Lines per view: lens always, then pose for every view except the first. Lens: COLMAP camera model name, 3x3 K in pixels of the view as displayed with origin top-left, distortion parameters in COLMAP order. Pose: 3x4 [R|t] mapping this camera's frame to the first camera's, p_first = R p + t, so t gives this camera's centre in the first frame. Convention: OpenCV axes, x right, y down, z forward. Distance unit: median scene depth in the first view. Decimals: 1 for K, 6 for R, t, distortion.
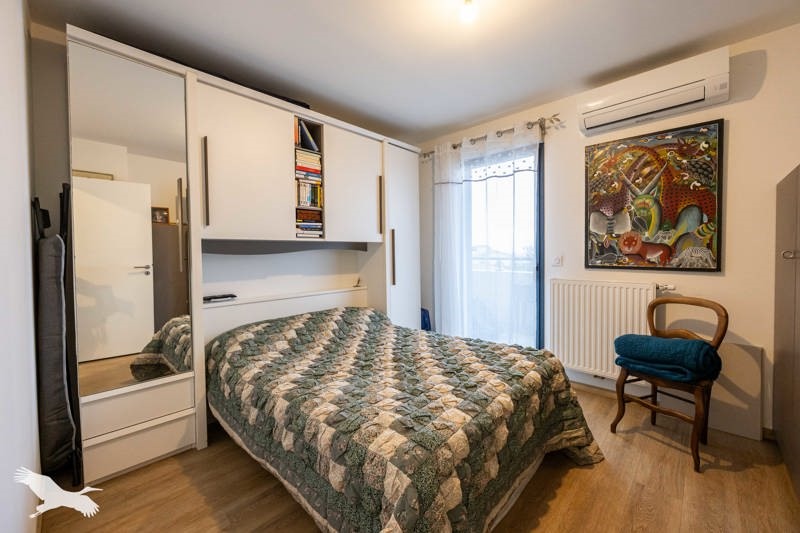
lens RADIAL K [[310.8, 0, 400.0], [0, 310.8, 266.5], [0, 0, 1]] dist [0.000151, 0.000001]
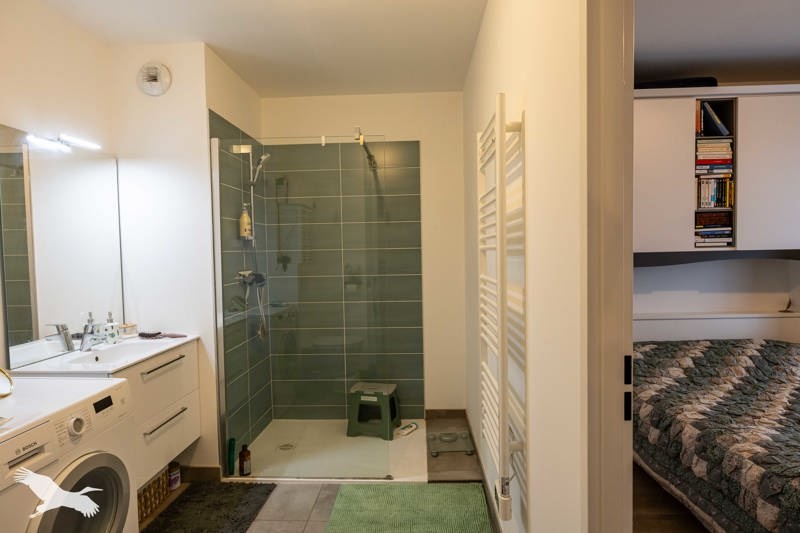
lens RADIAL K [[437.4, 0, 400.0], [0, 437.4, 266.5], [0, 0, 1]] dist [-0.000980, -0.001493]
pose [[0.665550, 0.026545, -0.745881, 0.016130], [-0.016431, 0.999646, 0.020915, -0.061753], [0.746173, -0.001664, 0.665750, -0.414519]]
